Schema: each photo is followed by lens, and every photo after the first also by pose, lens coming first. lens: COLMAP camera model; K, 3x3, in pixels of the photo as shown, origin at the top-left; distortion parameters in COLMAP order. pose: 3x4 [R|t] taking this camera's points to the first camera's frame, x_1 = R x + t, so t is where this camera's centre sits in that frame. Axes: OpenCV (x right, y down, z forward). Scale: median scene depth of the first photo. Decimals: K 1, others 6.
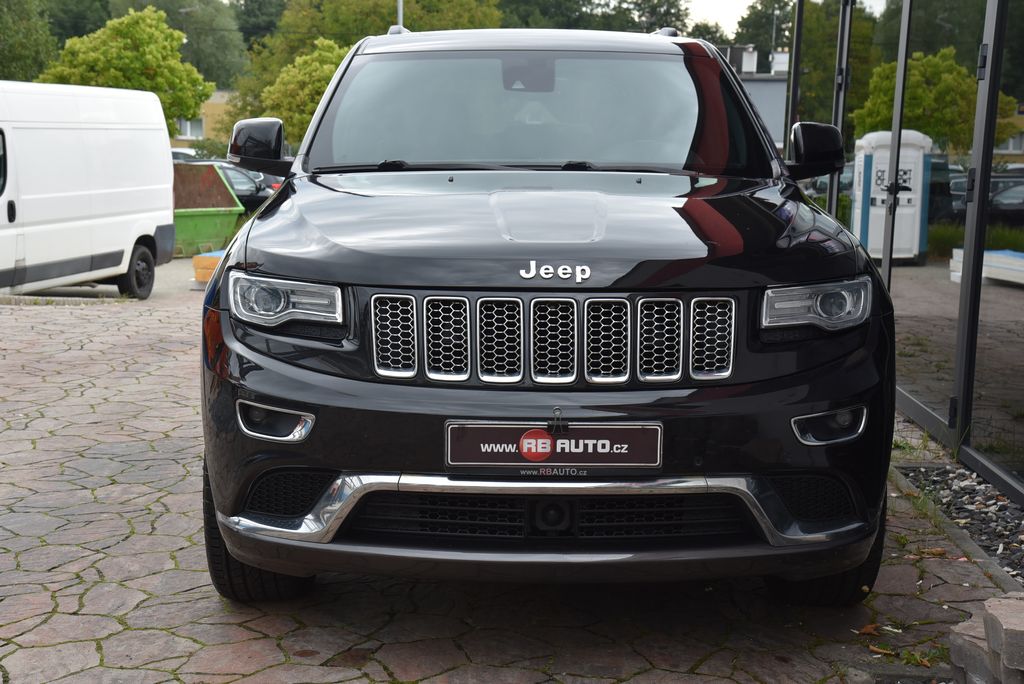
lens RADIAL K [[1534.9, 0, 512.8], [0, 1534.9, 341.1], [0, 0, 1]] dist [0.282596, 0.000000]
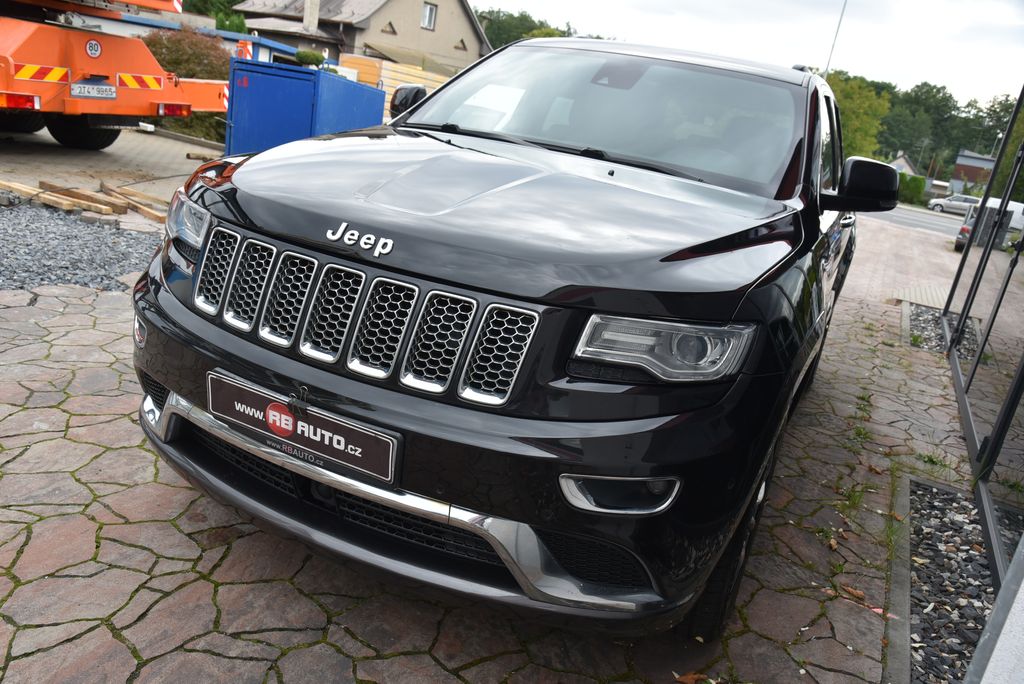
lens RADIAL K [[743.6, 0, 573.8], [0, 743.6, 348.8], [0, 0, 1]] dist [-0.010309, 0.003015]
pose [[0.893291, 0.256560, -0.369063, 0.319431], [-0.209799, 0.964156, 0.162445, -0.080908], [0.397511, -0.067682, 0.915098, 0.651082]]
